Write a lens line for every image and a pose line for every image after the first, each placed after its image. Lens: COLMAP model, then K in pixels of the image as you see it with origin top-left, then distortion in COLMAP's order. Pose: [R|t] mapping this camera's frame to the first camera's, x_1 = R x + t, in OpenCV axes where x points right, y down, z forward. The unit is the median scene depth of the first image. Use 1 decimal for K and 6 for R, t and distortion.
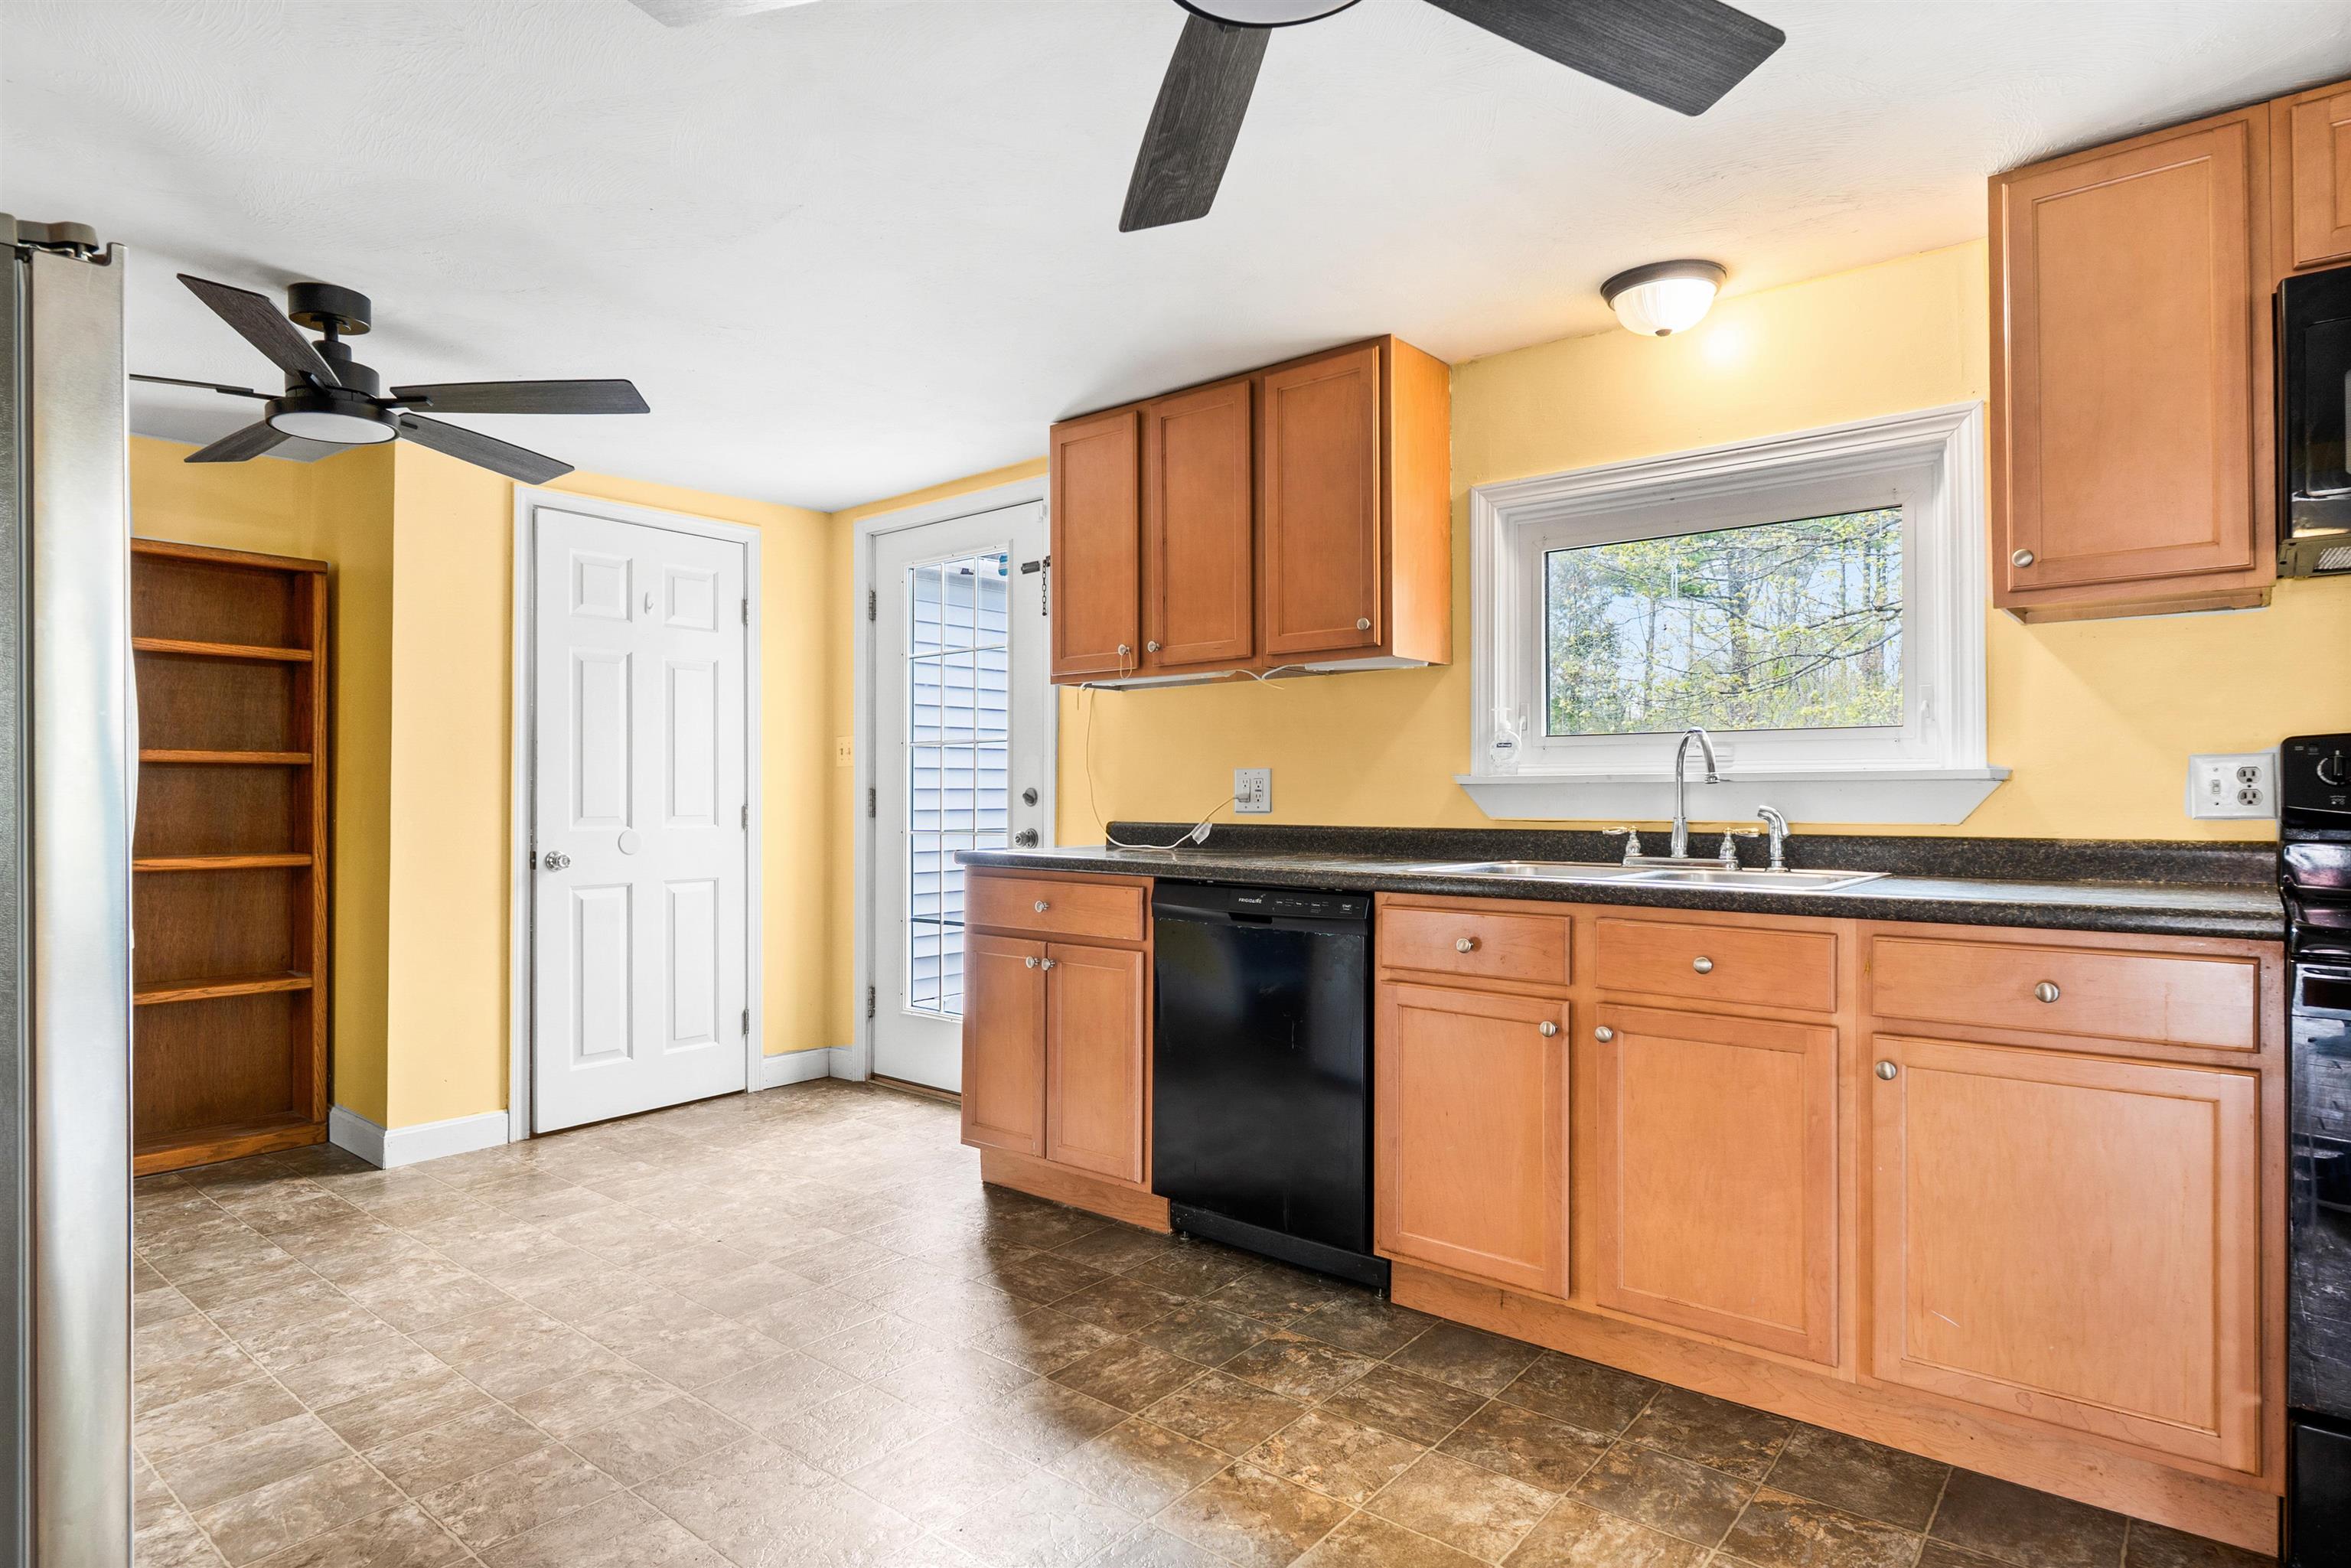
lens RADIAL K [[1308.7, 0, 1167.2], [0, 1308.7, 792.2], [0, 0, 1]] dist [-0.007489, 0.000054]
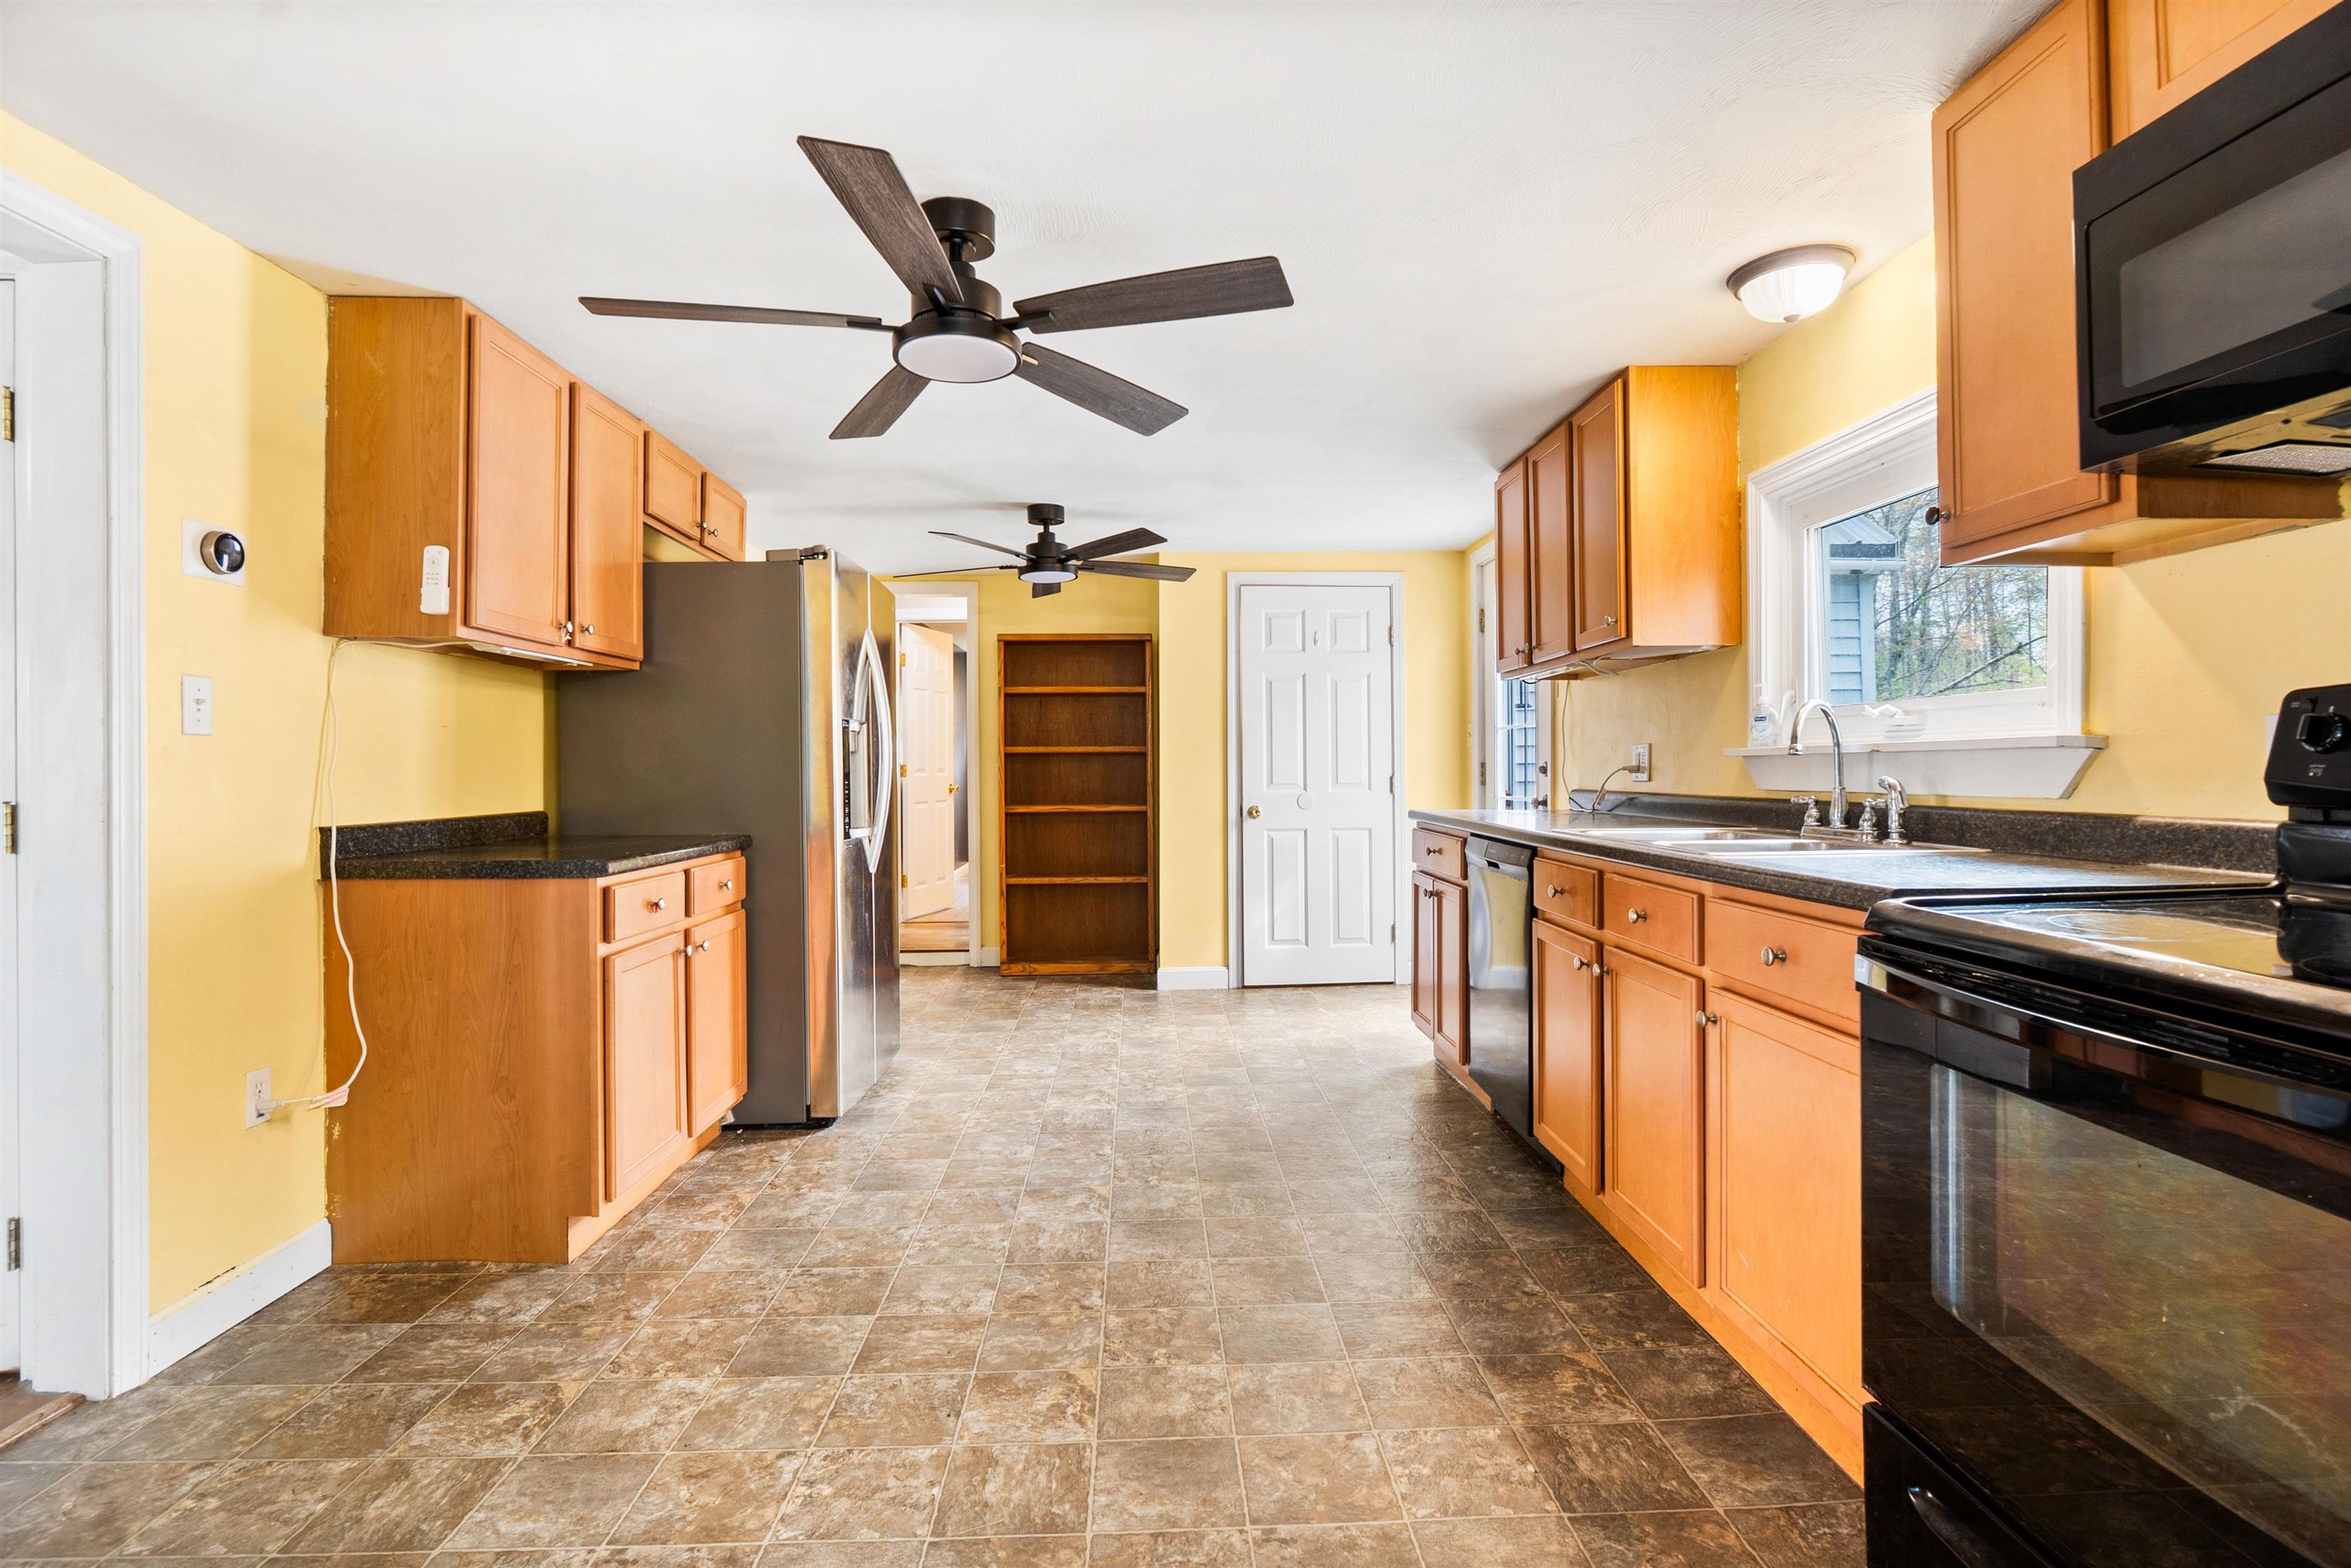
lens RADIAL K [[1181.0, 0, 1181.8], [0, 1181.0, 784.2], [0, 0, 1]] dist [-0.001512, -0.000340]
pose [[0.657221, 0.003674, -0.753689, 0.776640], [0.010837, 0.999839, 0.014324, -0.002325], [0.753620, -0.017582, 0.657075, 0.018919]]
